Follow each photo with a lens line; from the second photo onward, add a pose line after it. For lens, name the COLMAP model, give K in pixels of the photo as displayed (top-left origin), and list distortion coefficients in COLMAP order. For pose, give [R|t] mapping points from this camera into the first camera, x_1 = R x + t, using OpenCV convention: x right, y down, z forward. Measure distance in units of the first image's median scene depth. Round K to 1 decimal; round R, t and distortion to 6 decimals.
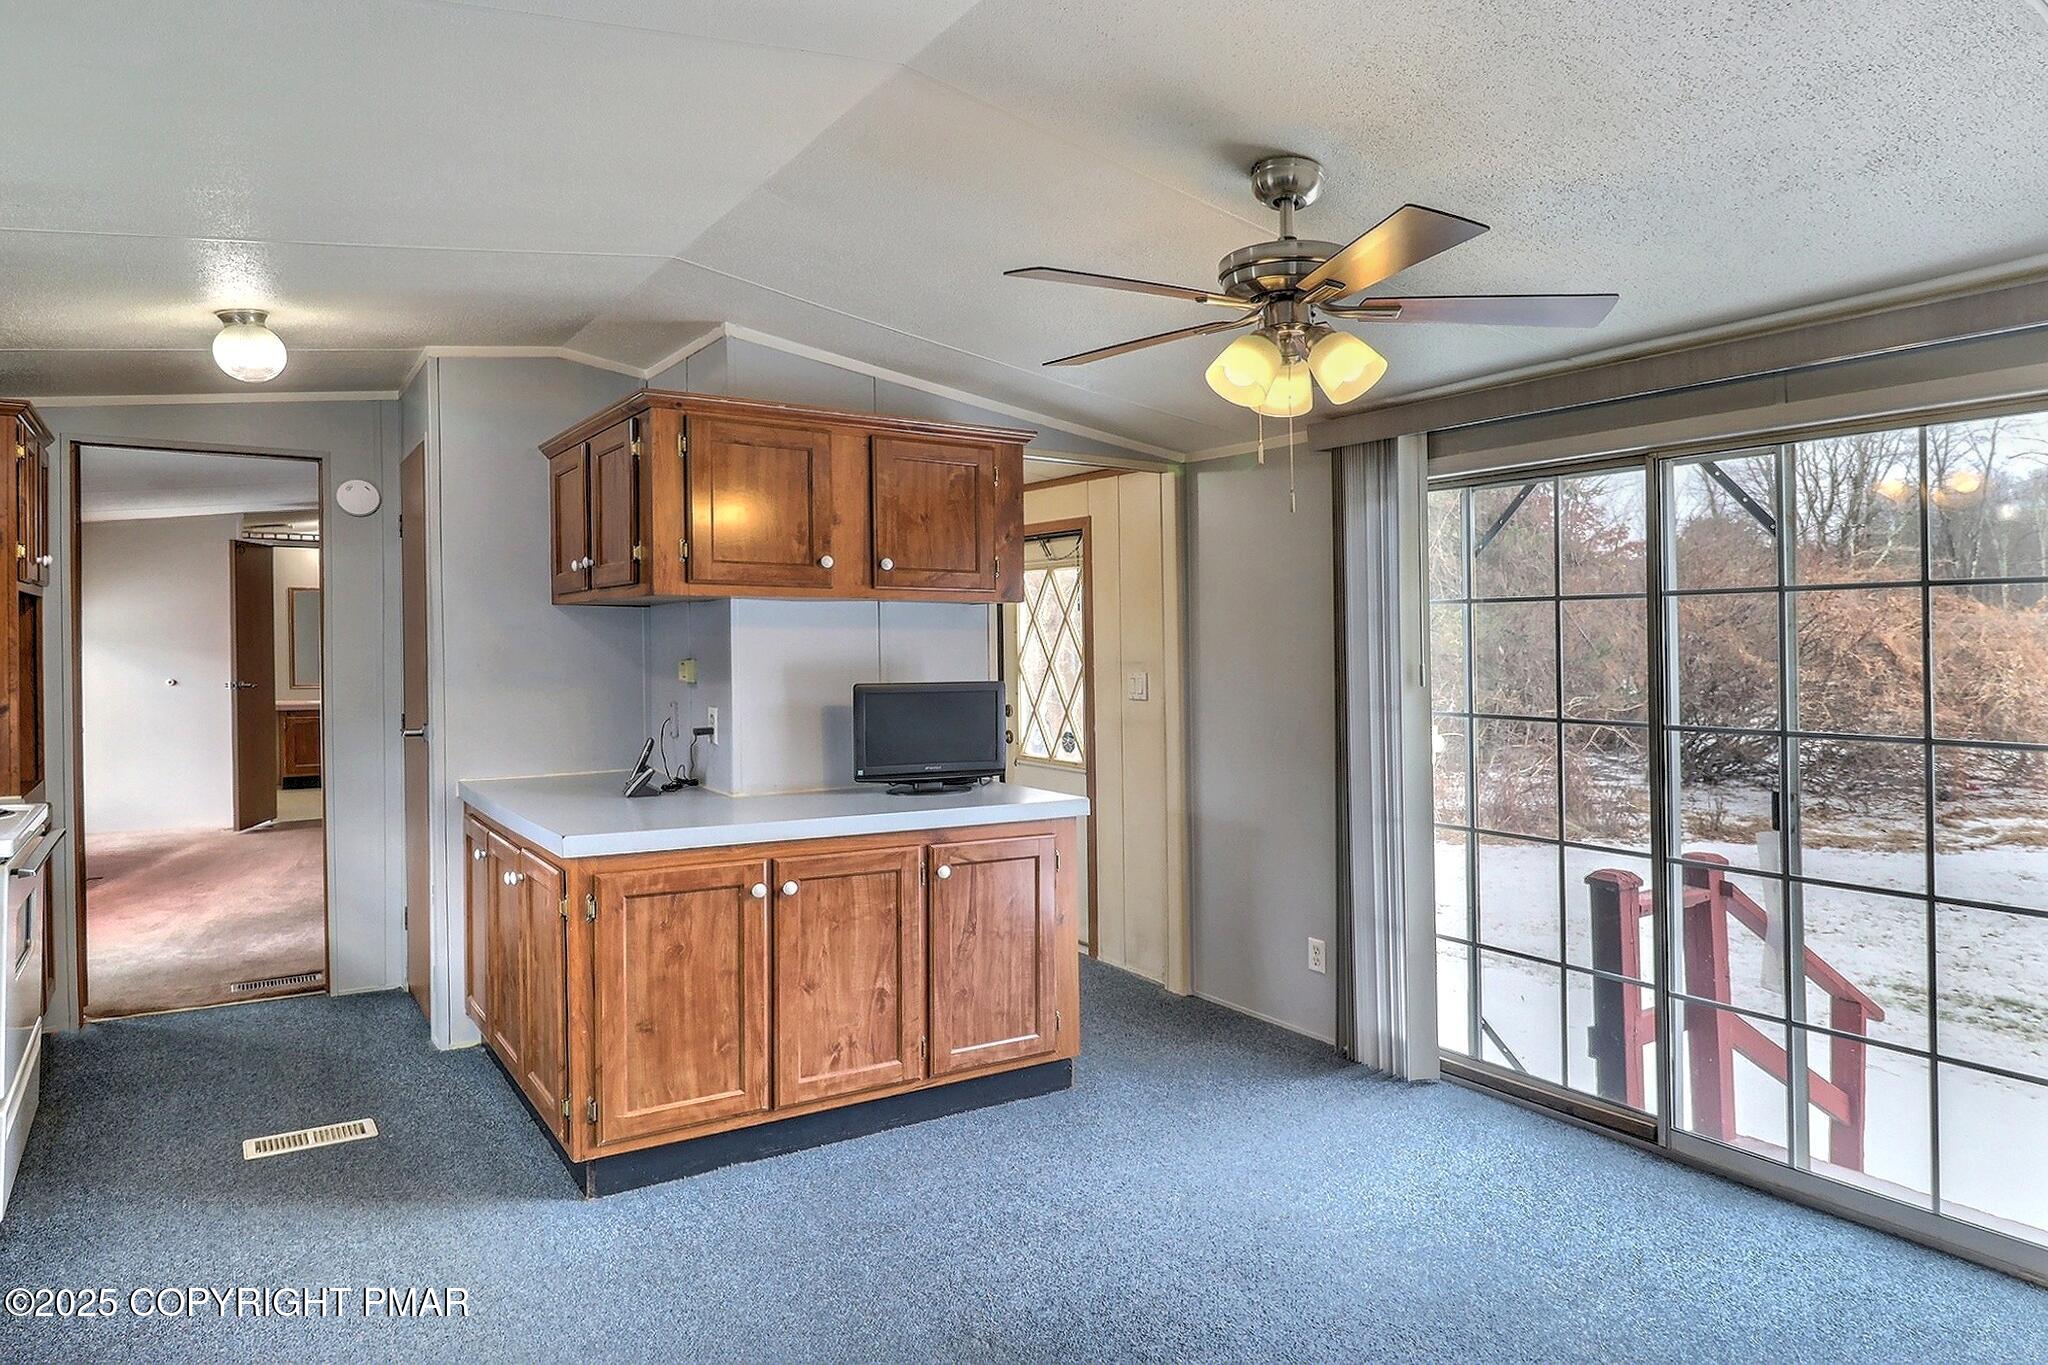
lens RADIAL K [[1173.5, 0, 1107.3], [0, 1173.5, 658.7], [0, 0, 1]] dist [-0.000965, -0.011224]
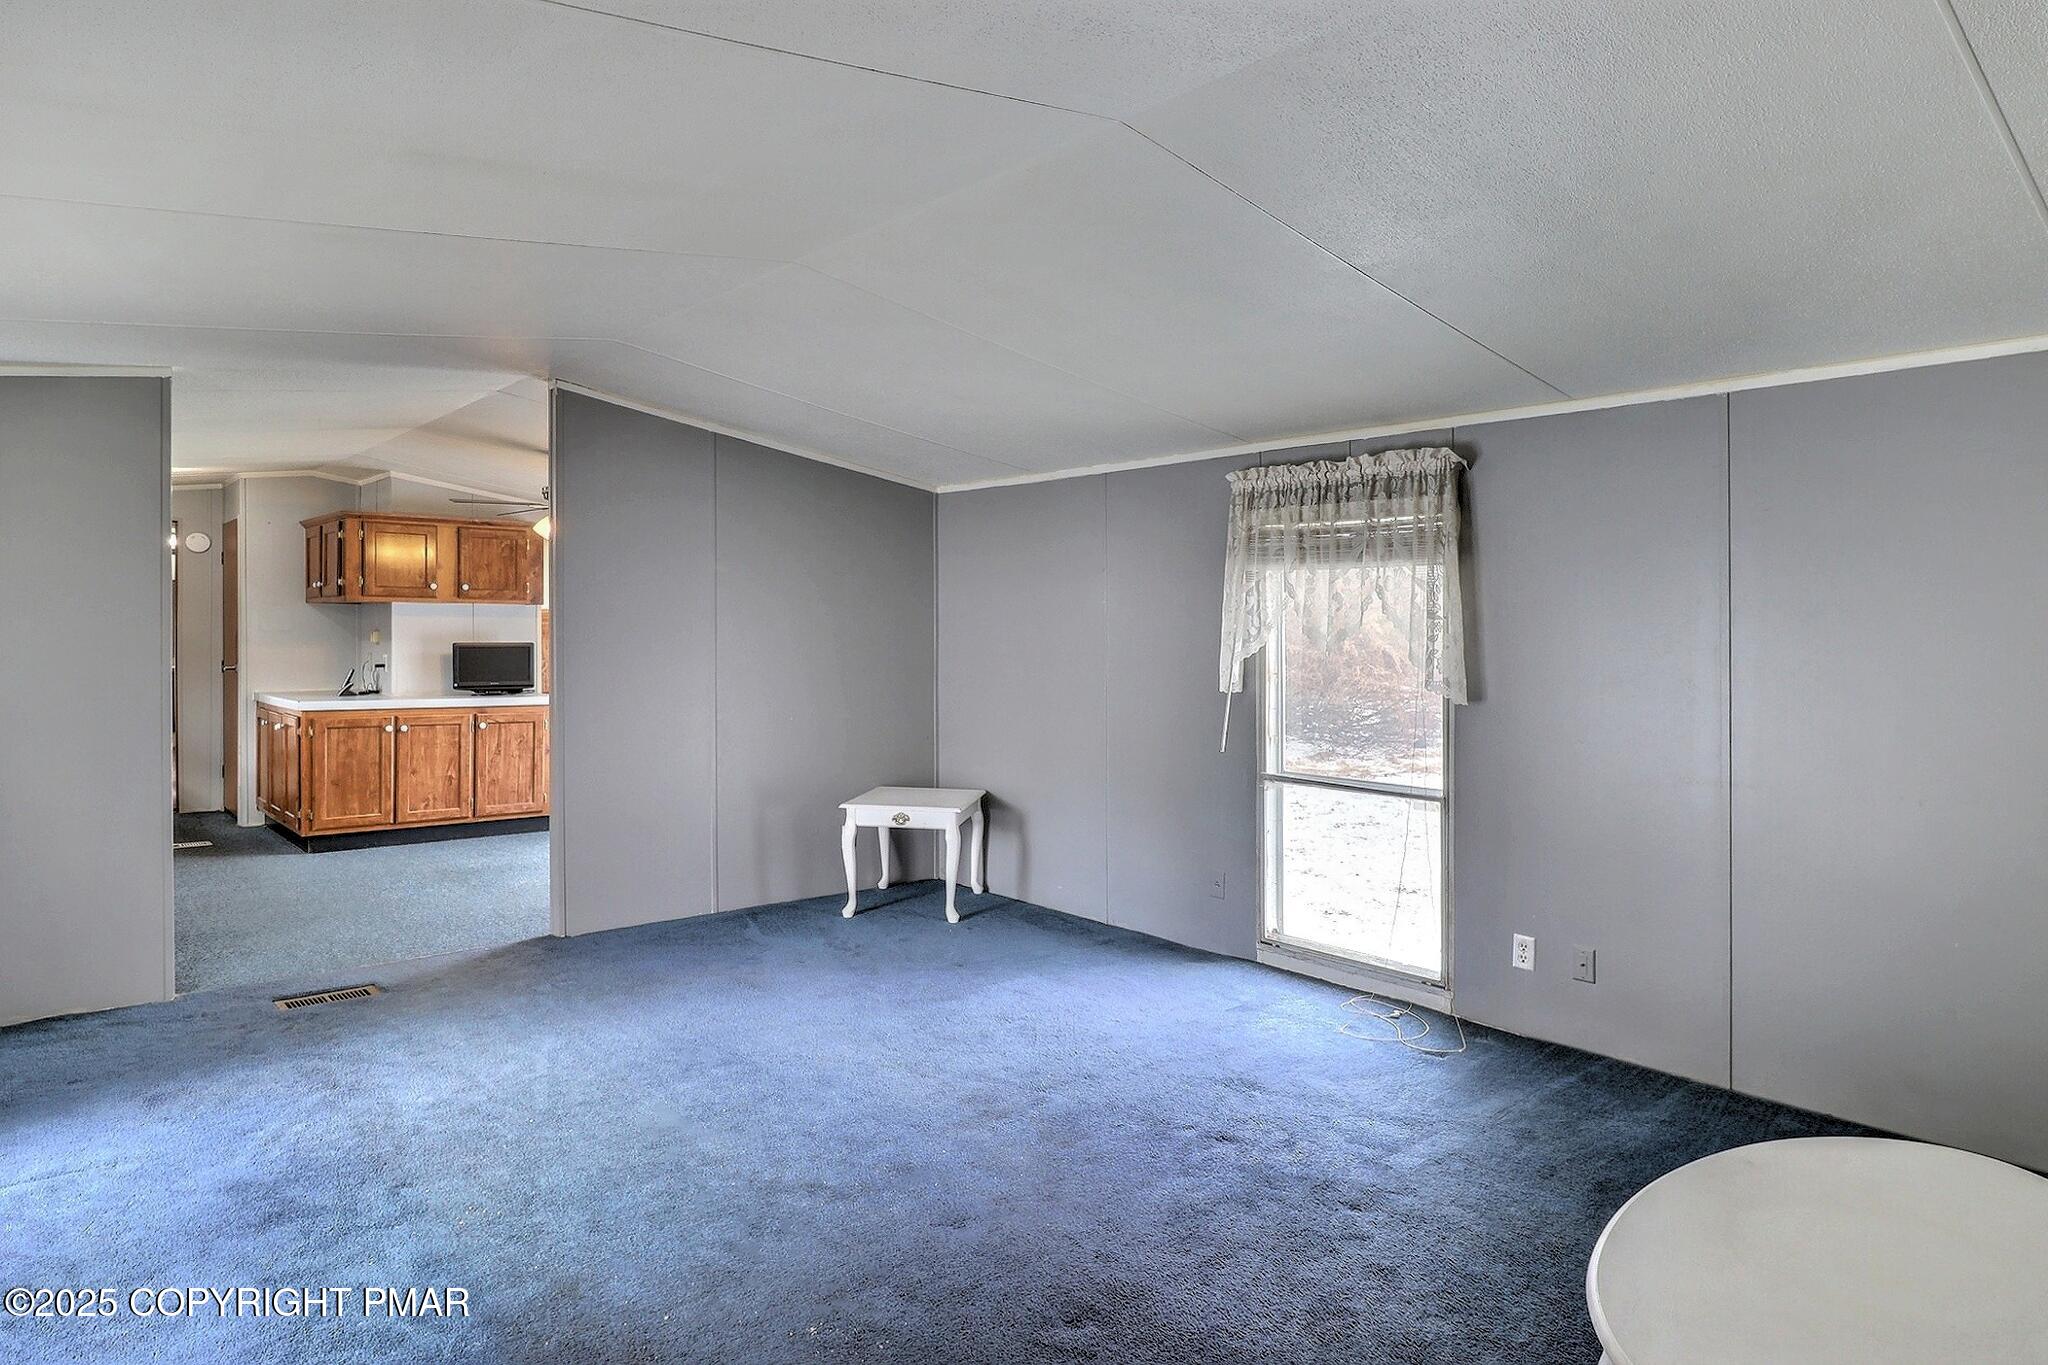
lens RADIAL K [[1097.7, 0, 1019.0], [0, 1097.7, 641.7], [0, 0, 1]] dist [-0.001483, -0.000654]
pose [[0.995153, 0.007501, 0.098053, 0.681388], [-0.007580, 0.999971, 0.000433, 0.012165], [-0.098047, -0.001175, 0.995181, -1.202888]]
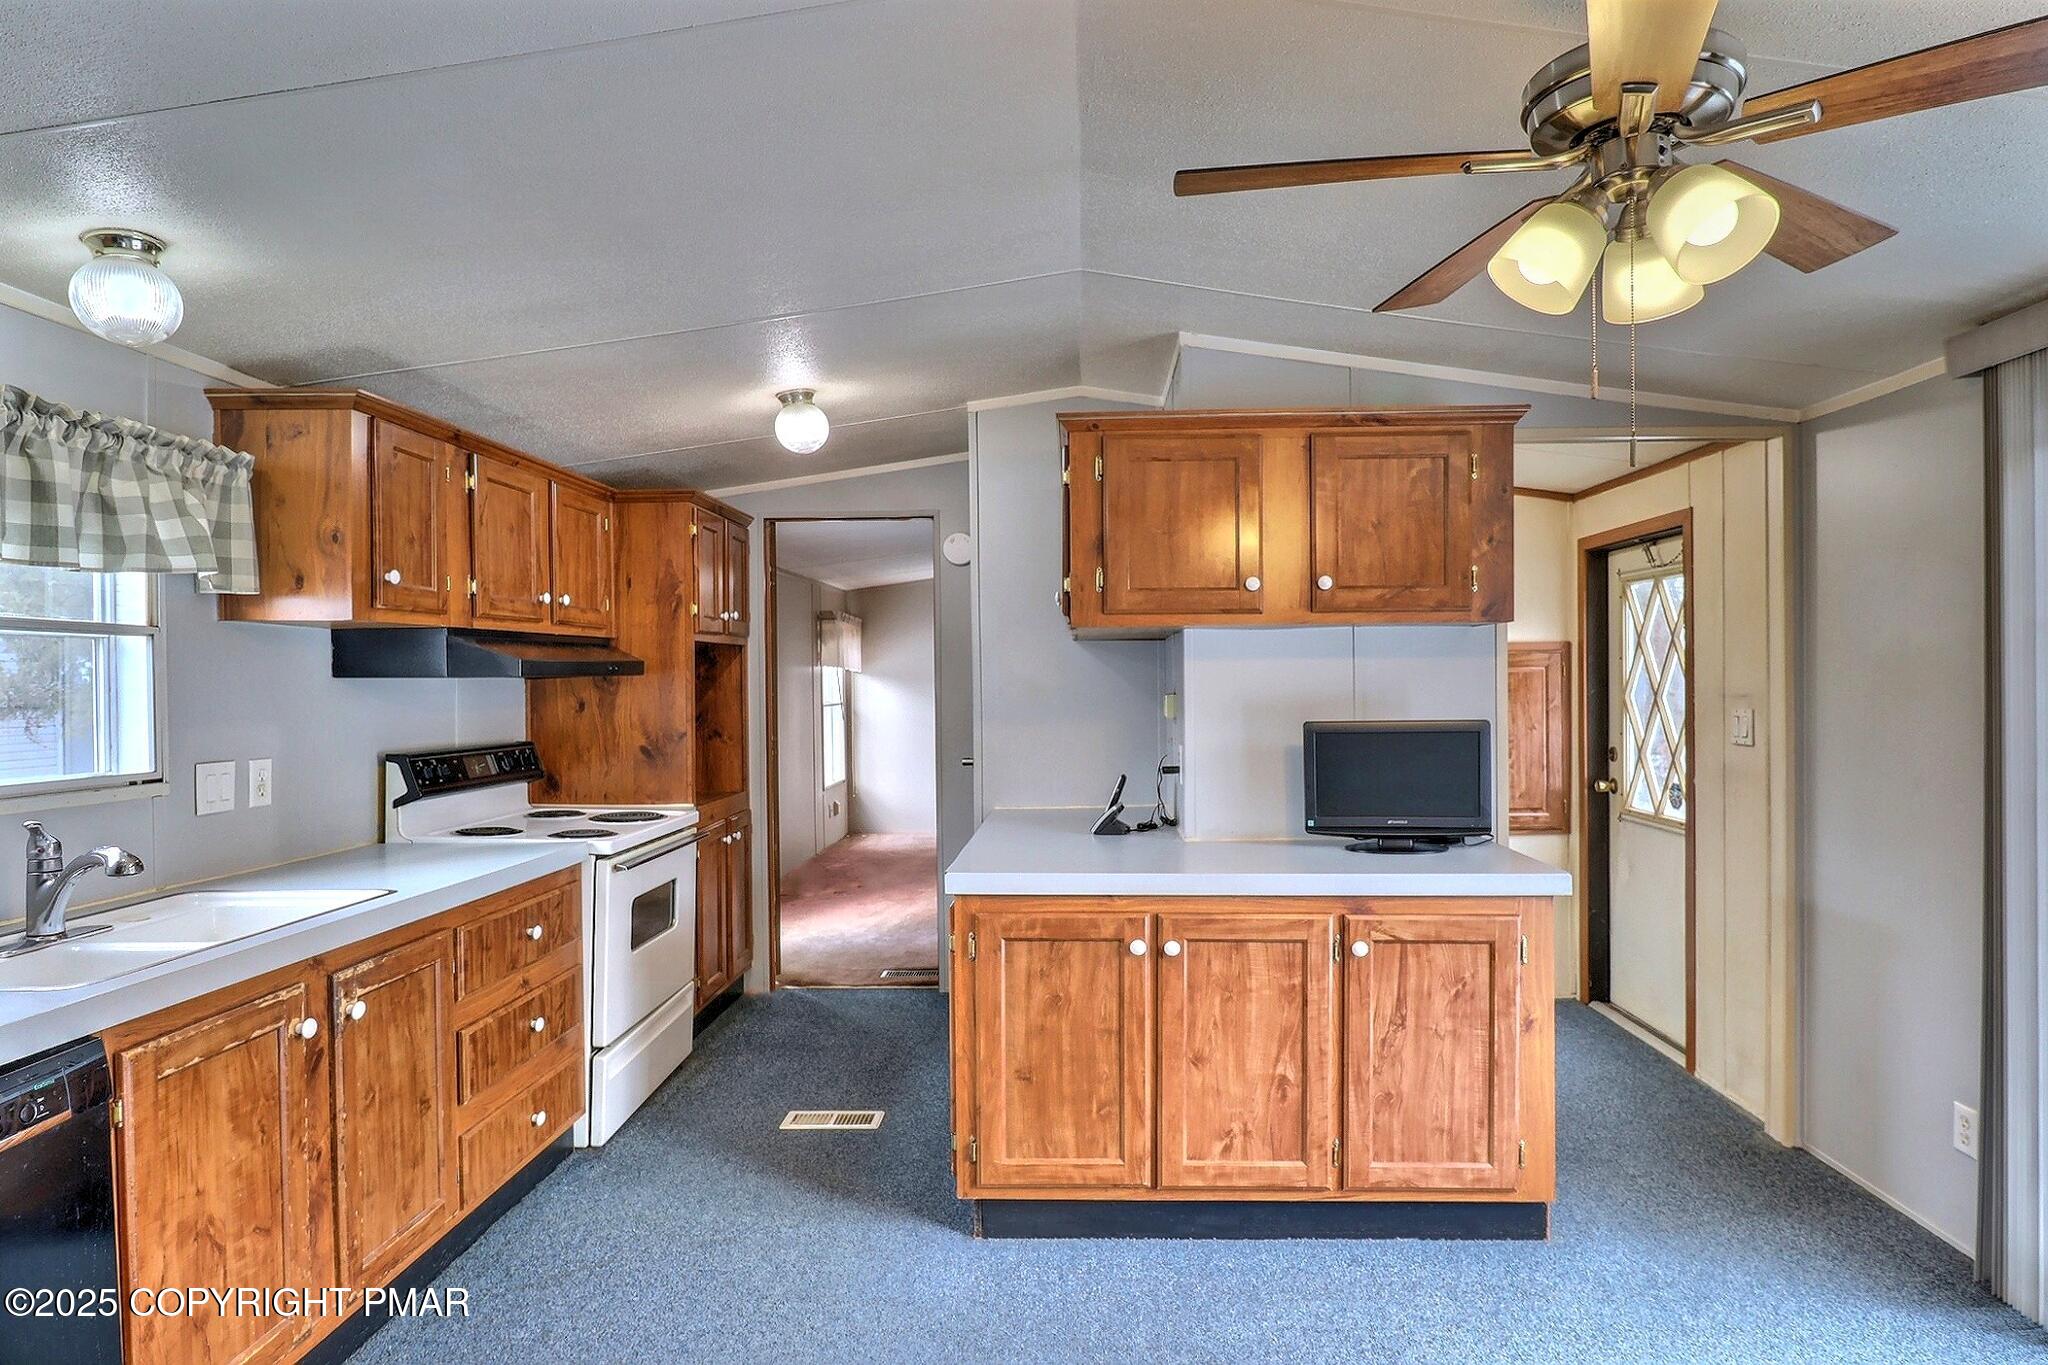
lens RADIAL K [[1210.4, 0, 1141.1], [0, 1210.4, 714.3], [0, 0, 1]] dist [0.000091, -0.019458]
pose [[0.828232, 0.007580, -0.560334, 0.214121], [0.003862, 0.999808, 0.019233, -0.002160], [0.560372, -0.018094, 0.828043, 0.204612]]
